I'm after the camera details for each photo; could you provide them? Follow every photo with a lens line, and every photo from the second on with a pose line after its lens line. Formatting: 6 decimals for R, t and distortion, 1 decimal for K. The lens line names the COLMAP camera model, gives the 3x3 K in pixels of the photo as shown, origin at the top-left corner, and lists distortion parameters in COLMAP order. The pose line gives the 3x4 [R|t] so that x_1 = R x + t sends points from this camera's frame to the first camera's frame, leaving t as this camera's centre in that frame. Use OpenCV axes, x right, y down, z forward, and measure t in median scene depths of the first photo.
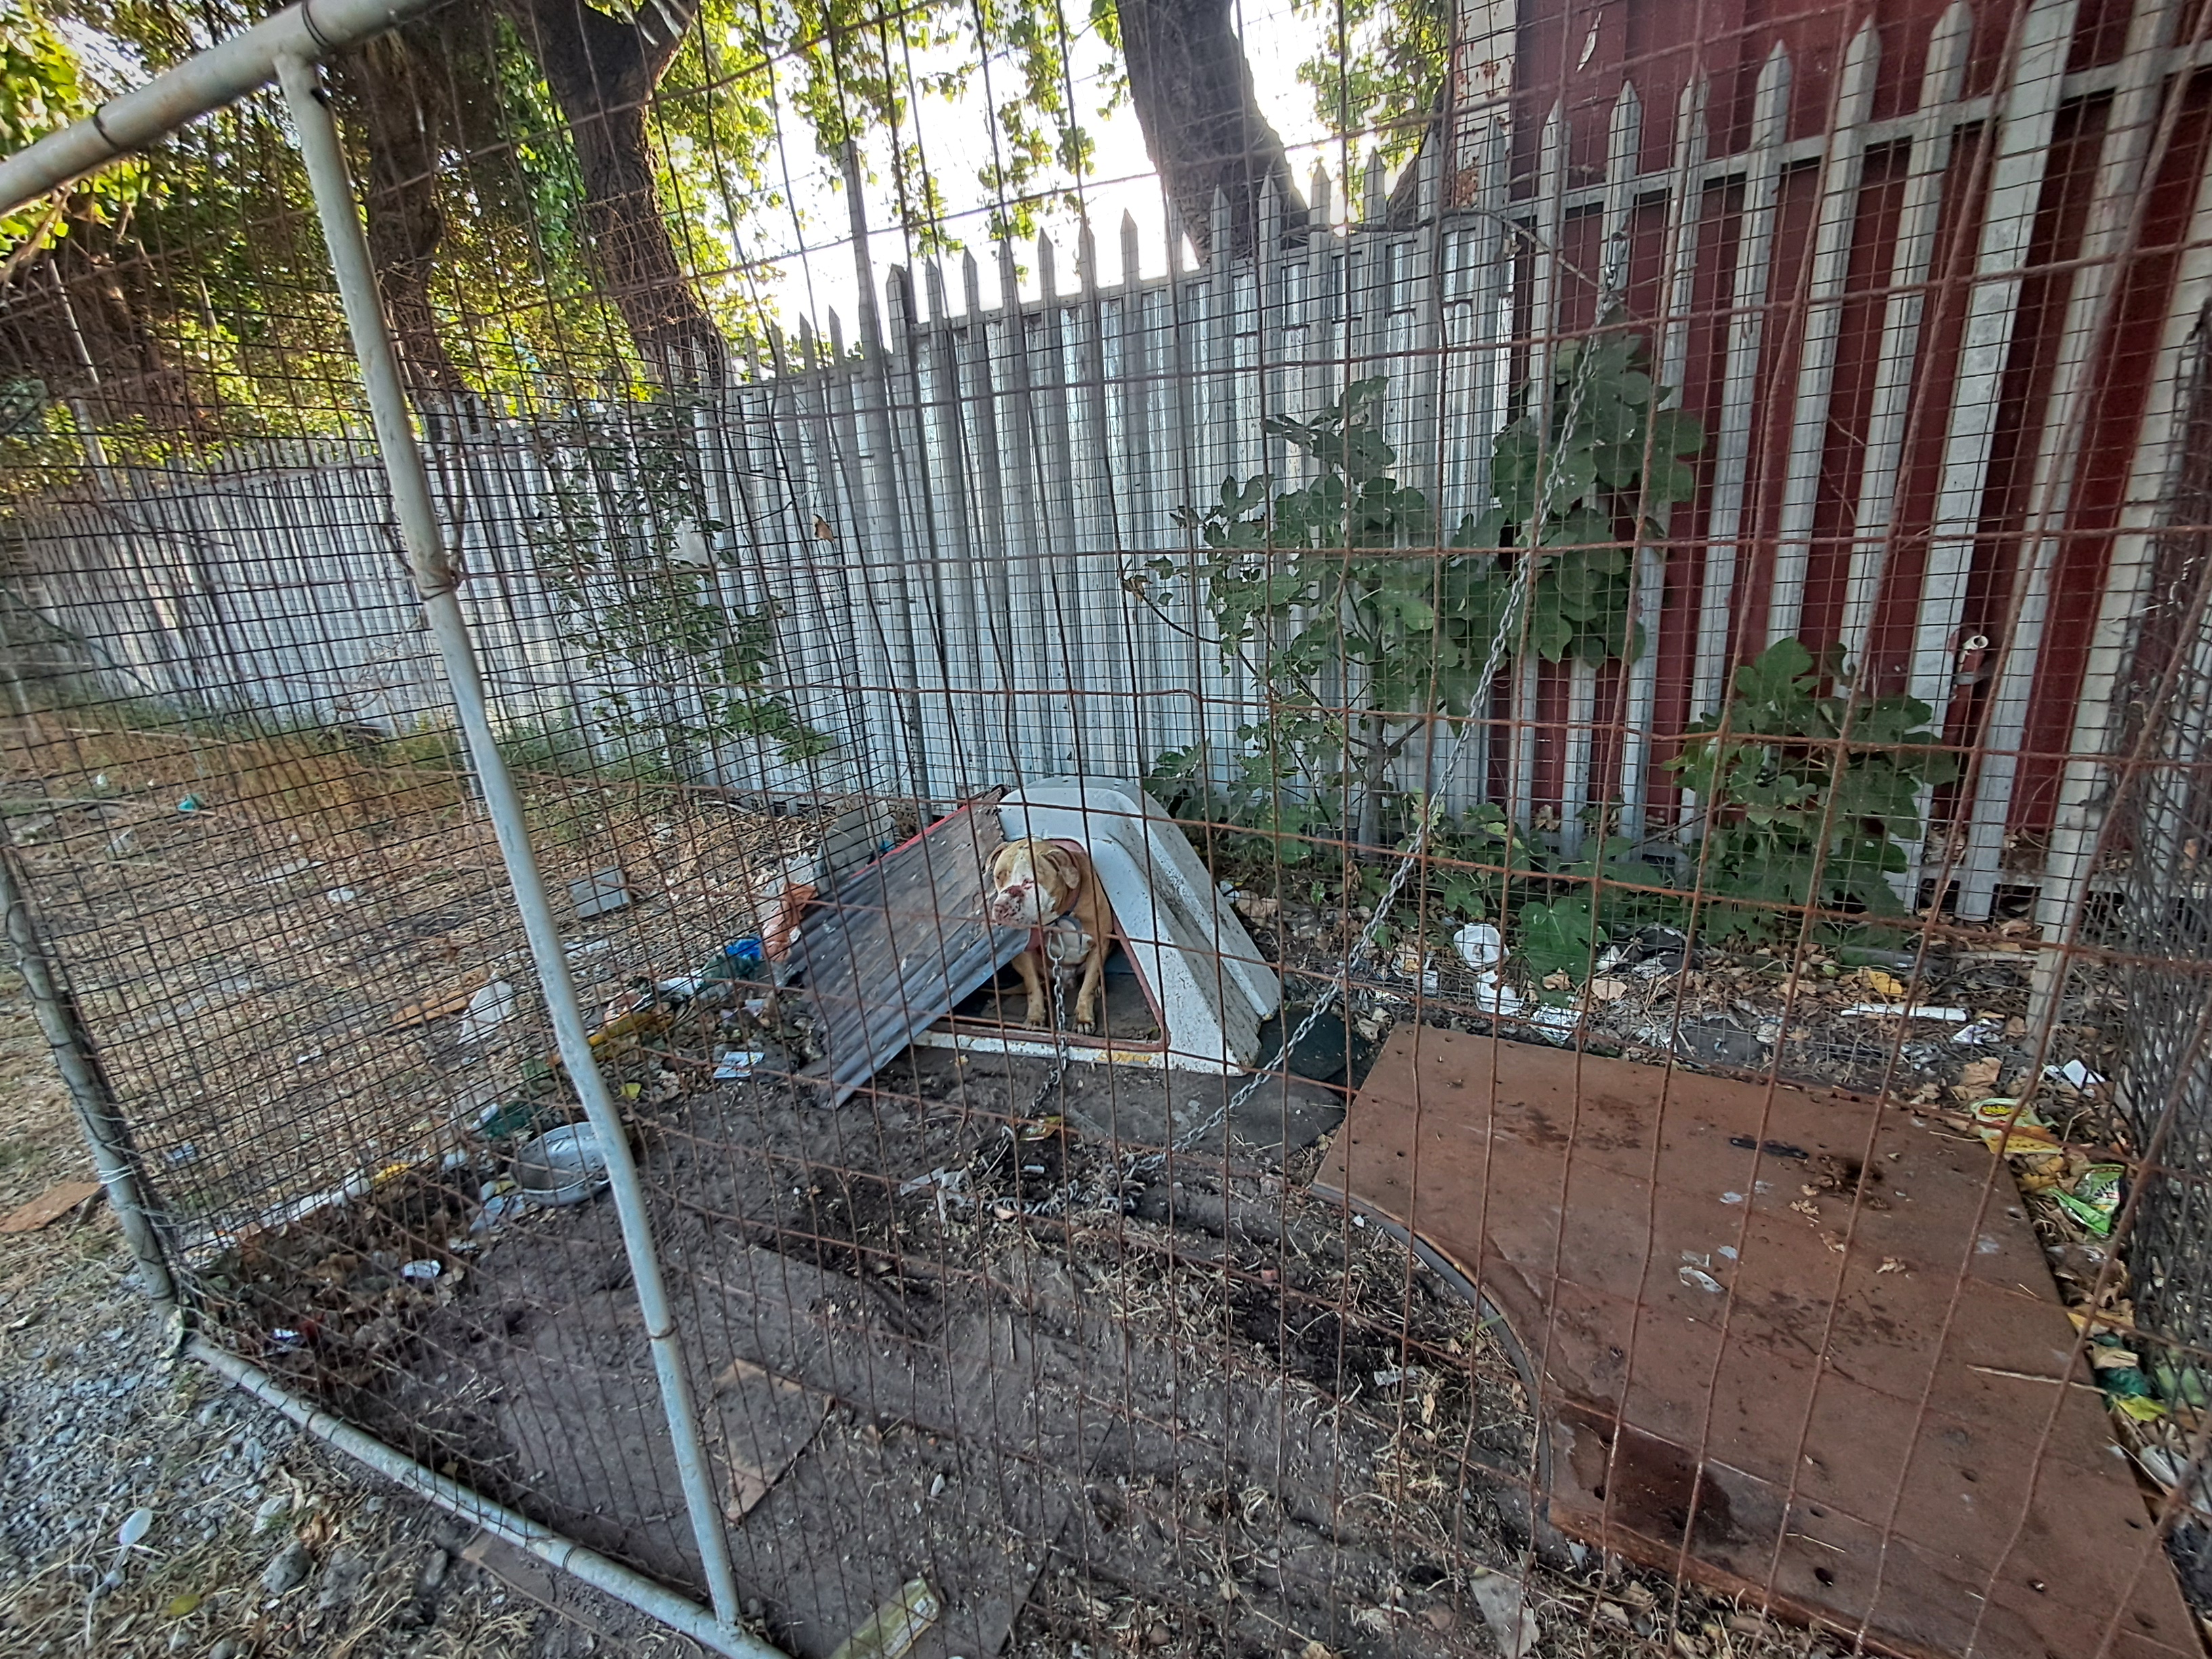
lens RADIAL K [[1026.7, 0, 1087.2], [0, 1026.7, 790.0], [0, 0, 1]] dist [0.004973, -0.006910]
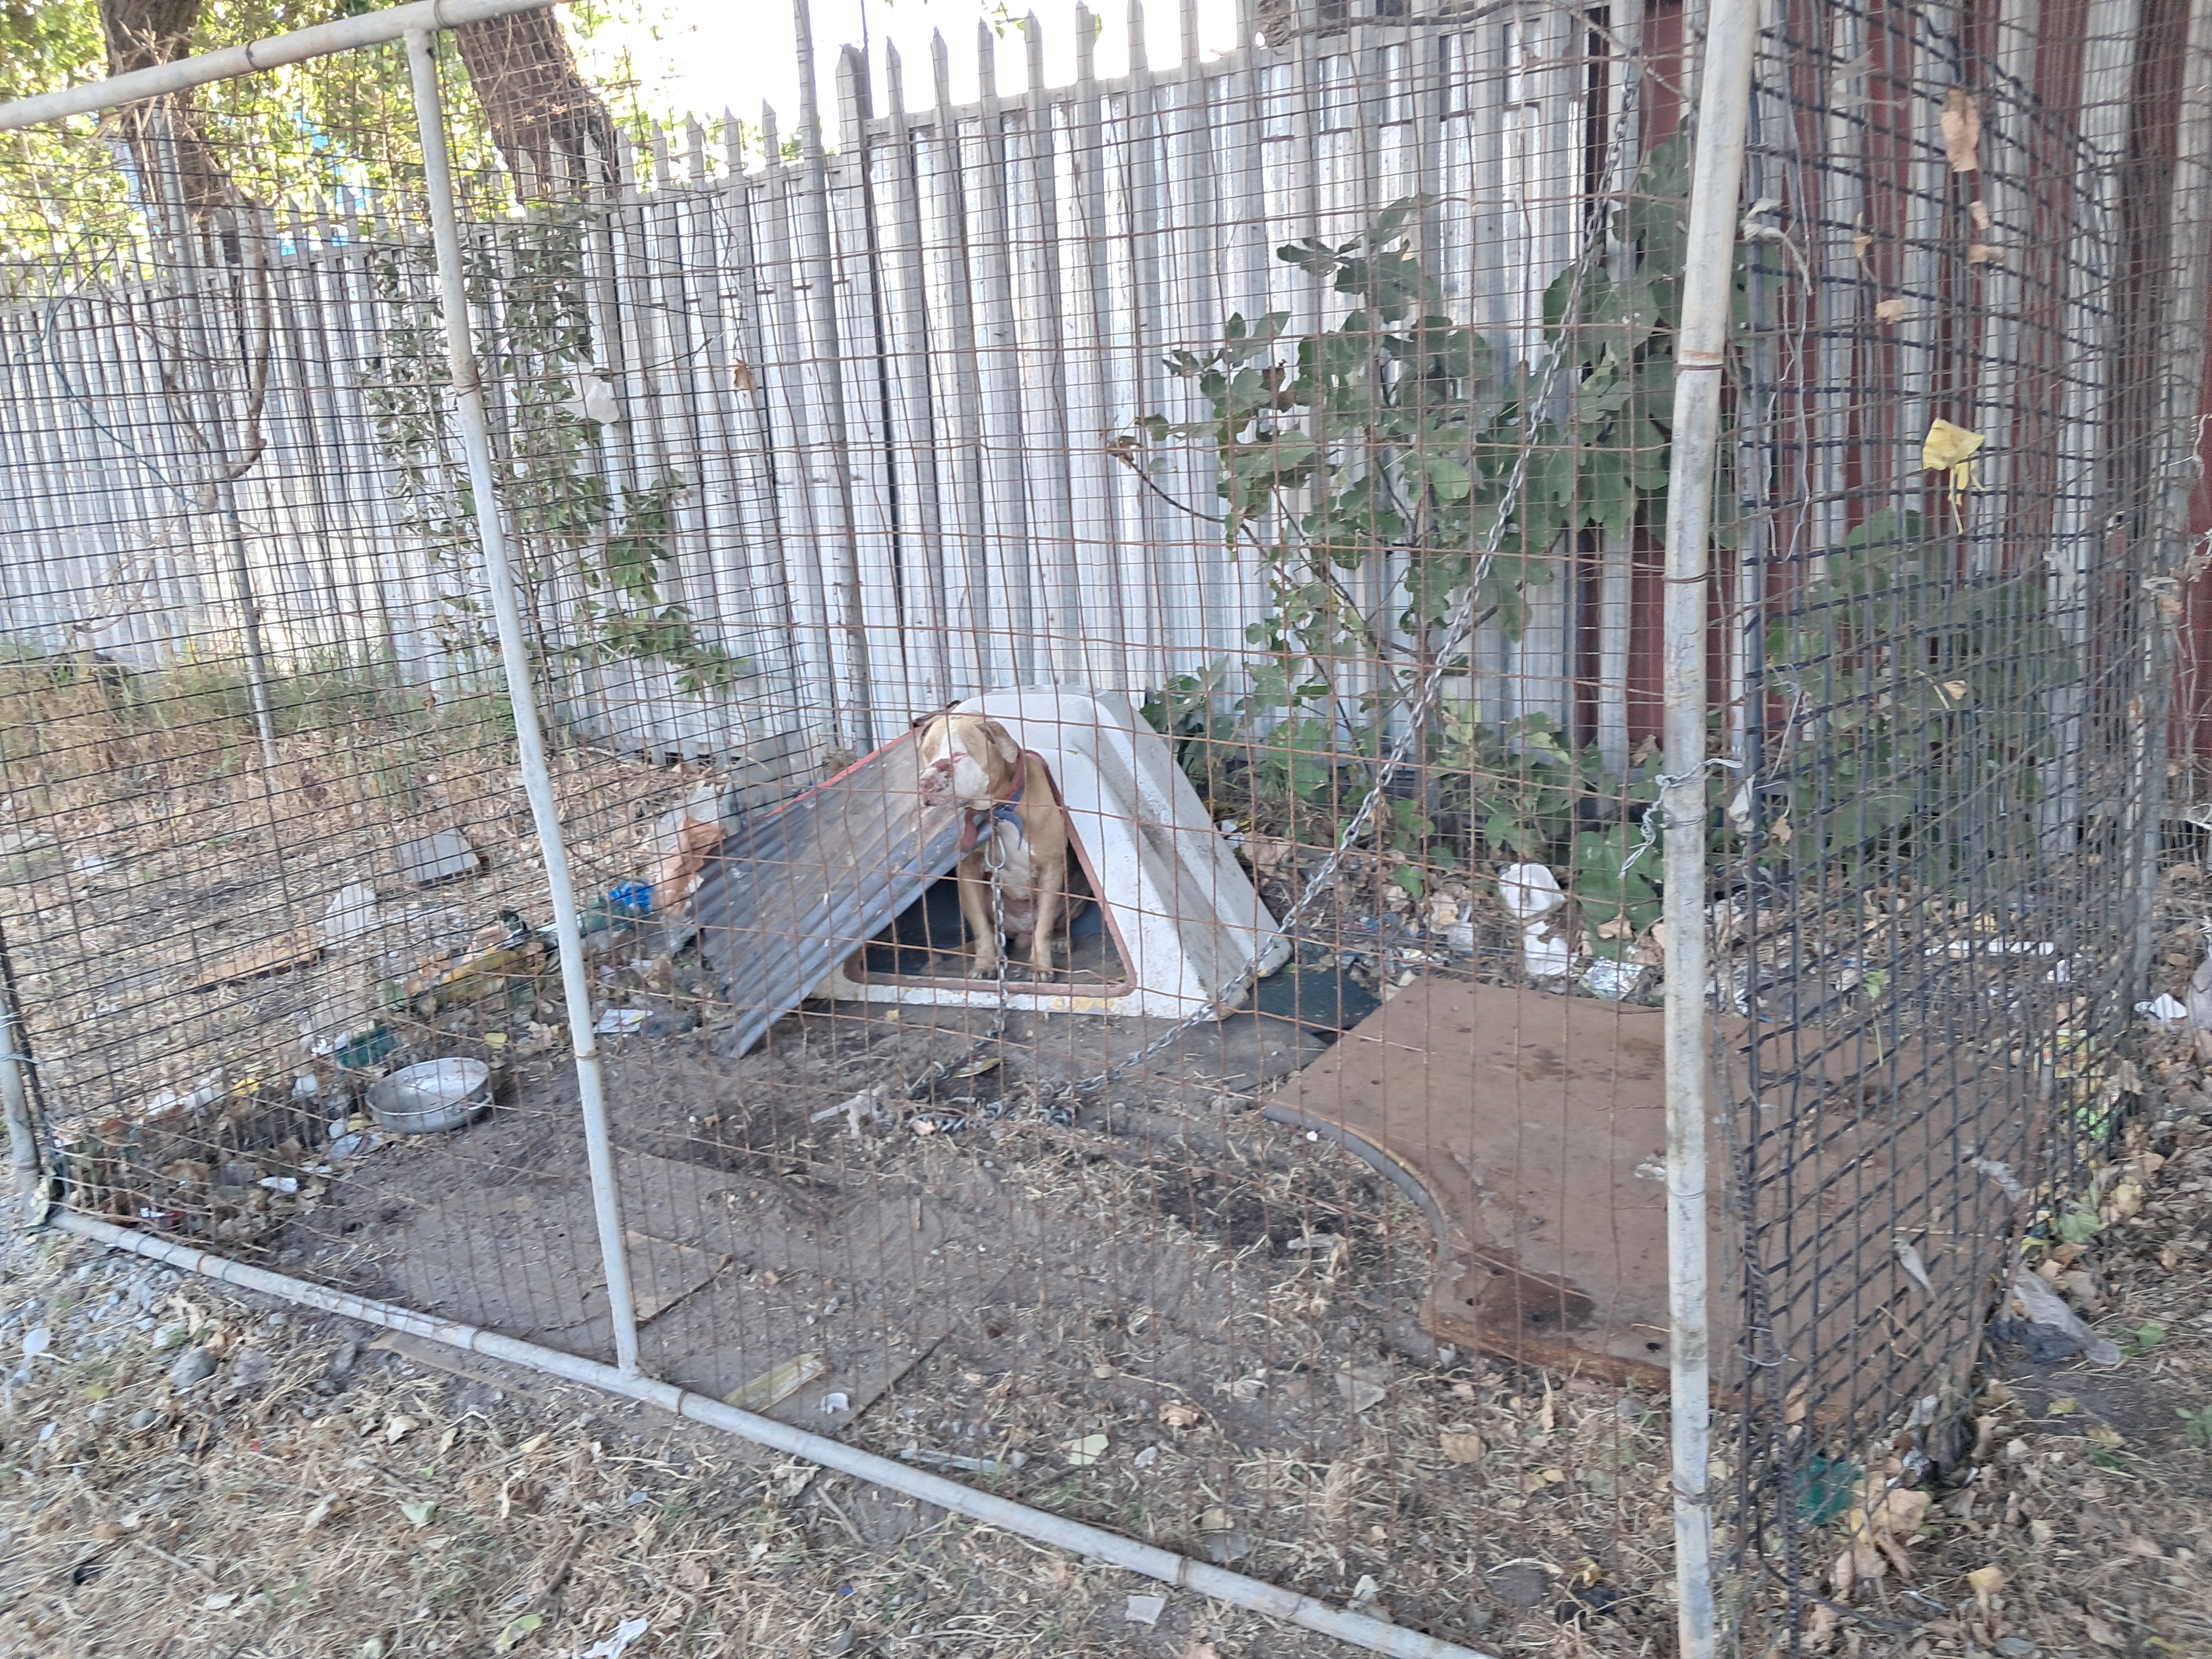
lens RADIAL K [[1780.1, 0, 1032.9], [0, 1780.1, 825.3], [0, 0, 1]] dist [0.019961, -0.023805]
pose [[0.996419, 0.029703, -0.079167, 0.106900], [-0.031525, 0.999264, -0.021863, 0.148455], [0.078460, 0.024281, 0.996622, -0.448698]]
